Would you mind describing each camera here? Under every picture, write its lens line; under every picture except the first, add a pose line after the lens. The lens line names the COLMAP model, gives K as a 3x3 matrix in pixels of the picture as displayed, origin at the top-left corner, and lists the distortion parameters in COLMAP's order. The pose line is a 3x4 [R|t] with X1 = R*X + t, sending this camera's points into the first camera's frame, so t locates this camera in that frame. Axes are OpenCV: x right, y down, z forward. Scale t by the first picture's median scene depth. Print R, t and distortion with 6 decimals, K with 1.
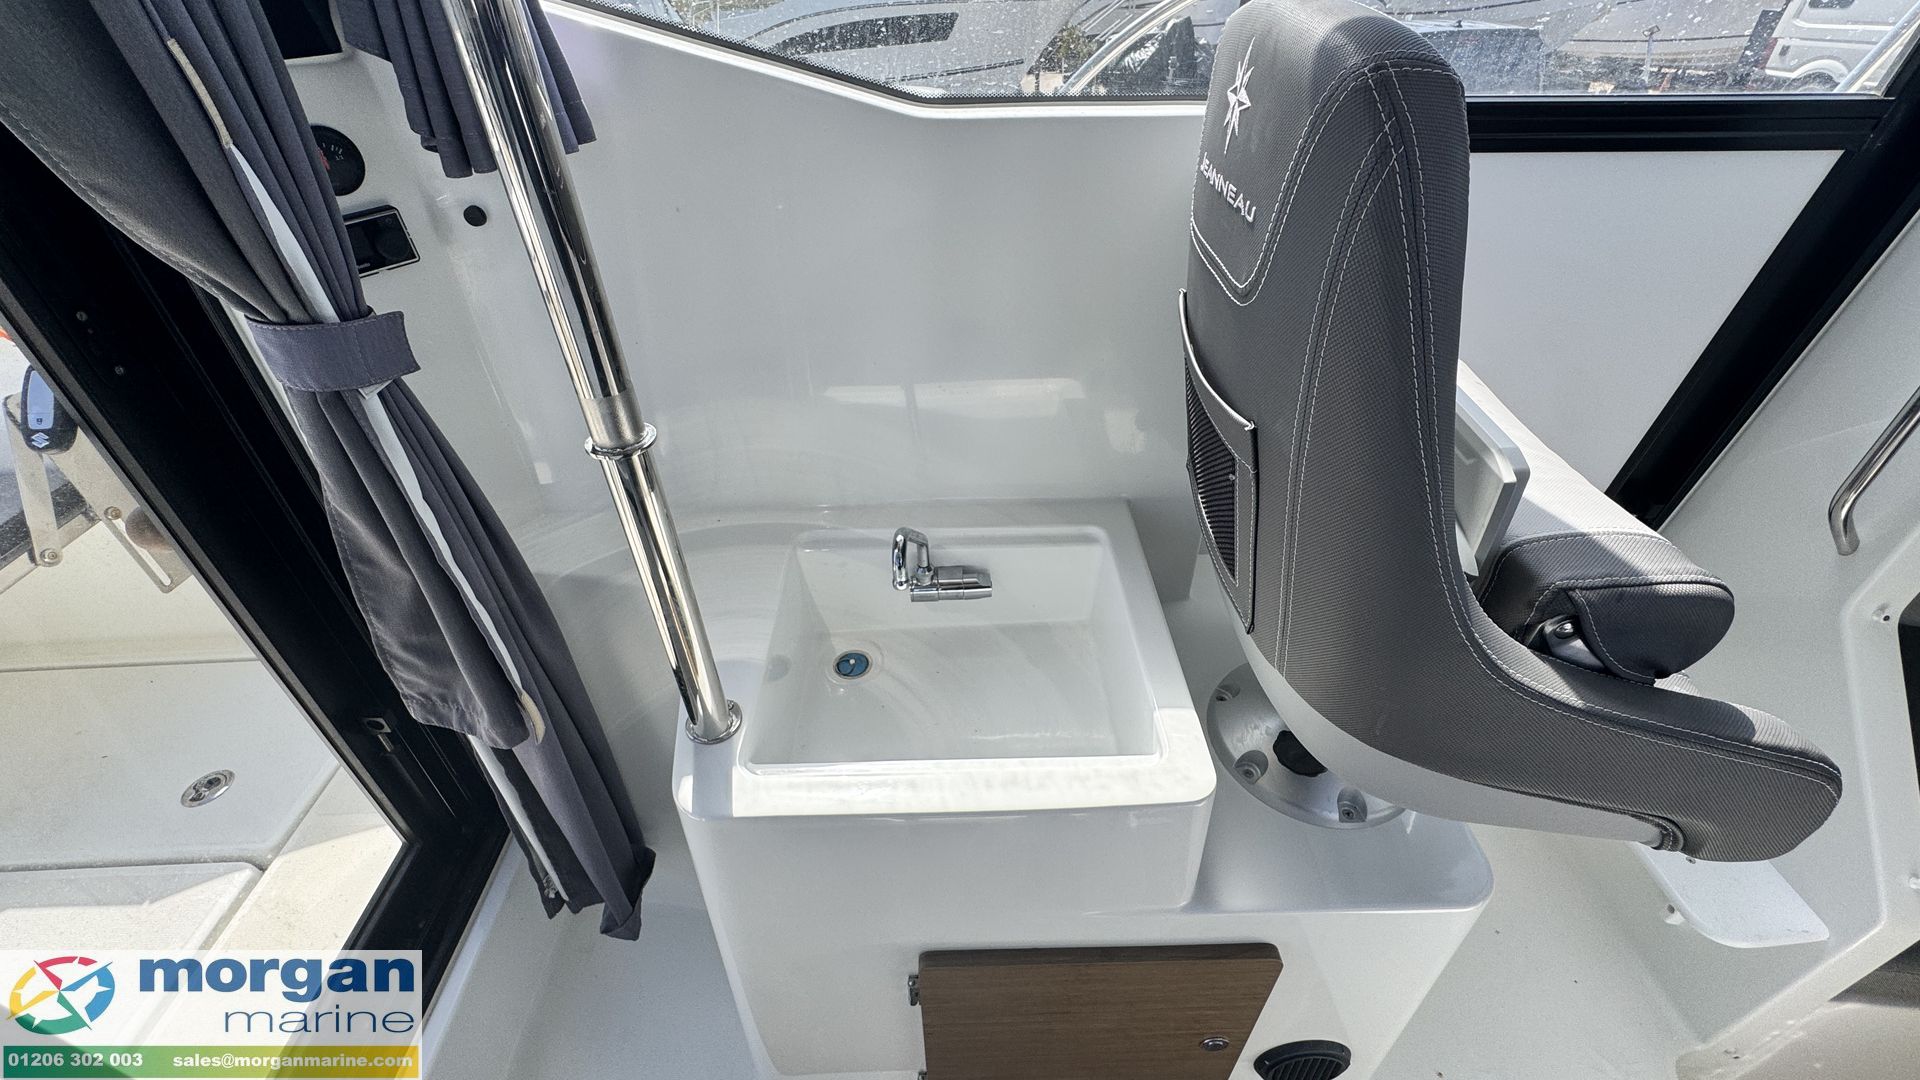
lens RADIAL K [[764.0, 0, 957.8], [0, 764.0, 535.7], [0, 0, 1]] dist [-0.001211, -0.000043]
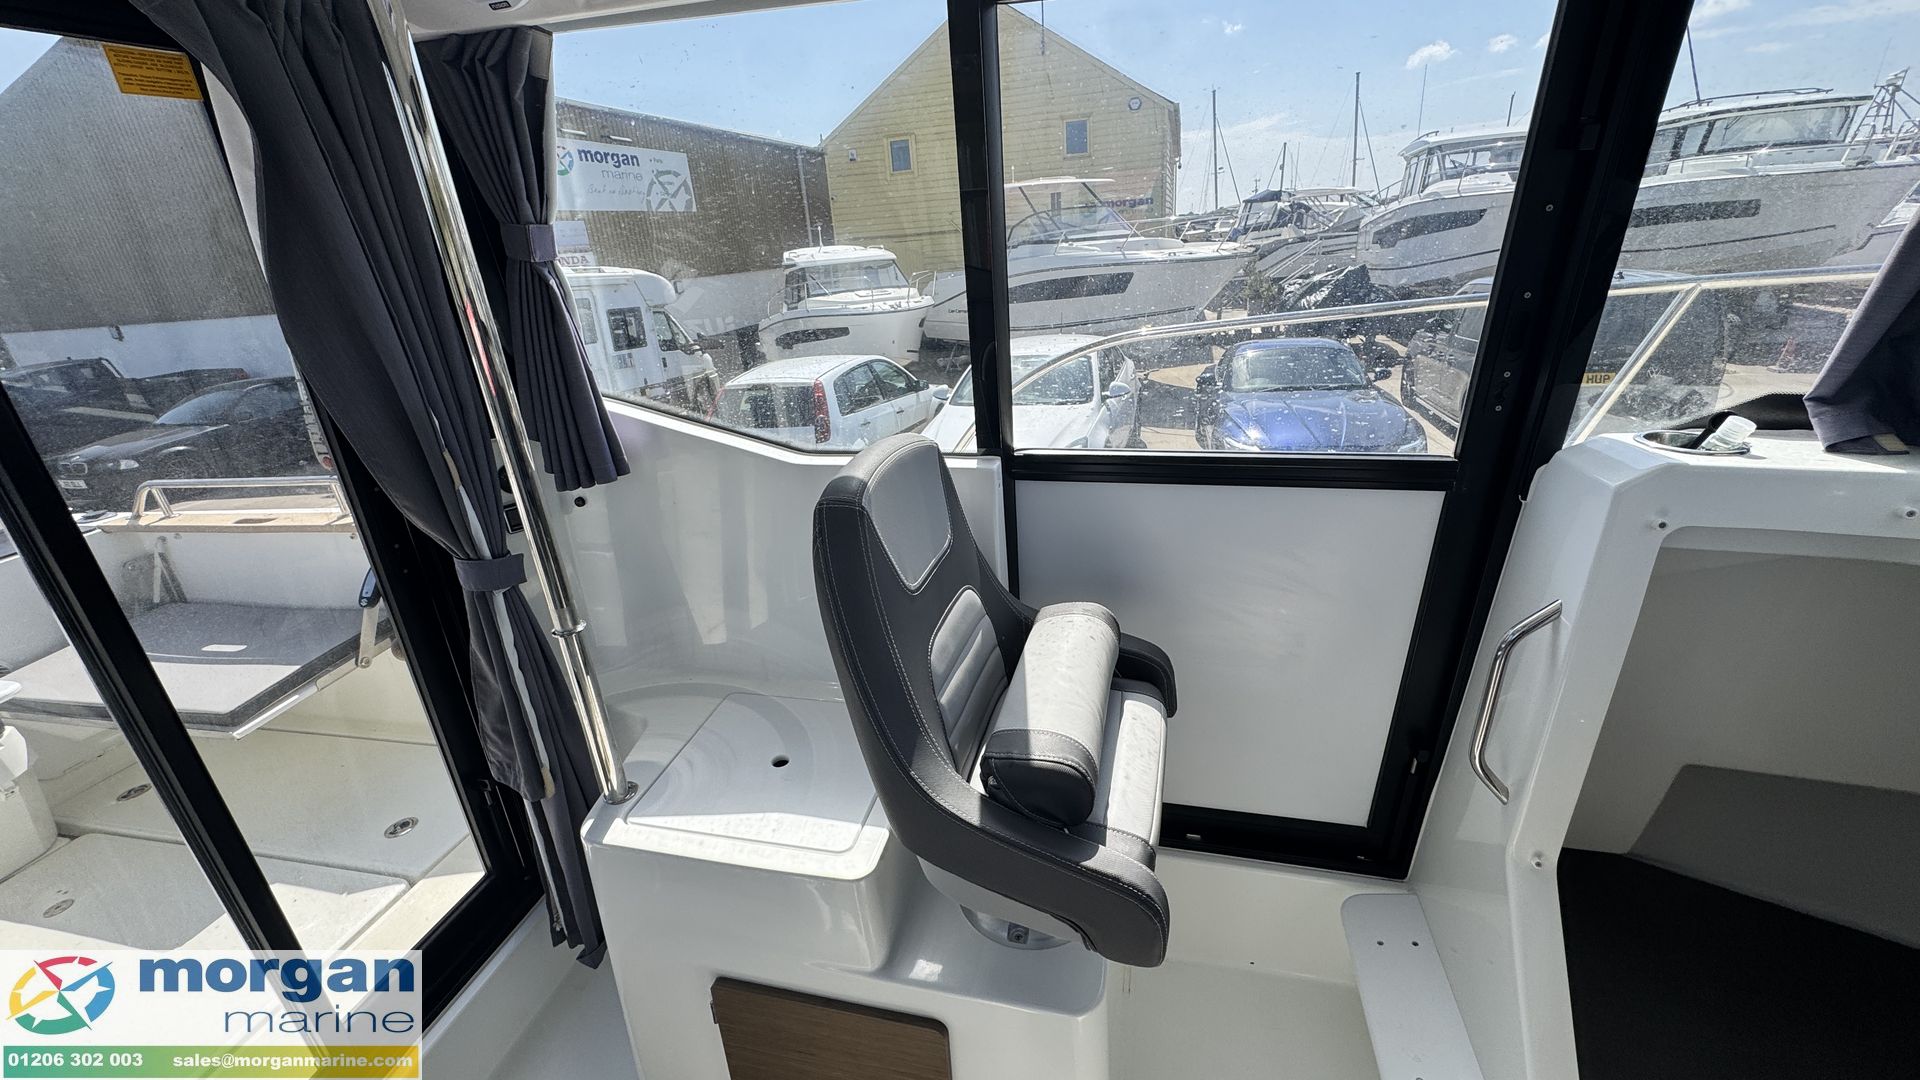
lens RADIAL K [[765.5, 0, 959.7], [0, 765.5, 537.0], [0, 0, 1]] dist [-0.004375, 0.000221]
pose [[0.966537, 0.056178, -0.250302, 0.724378], [-0.116268, 0.965688, -0.232224, -0.002543], [0.228668, 0.253555, 0.939905, -0.523855]]
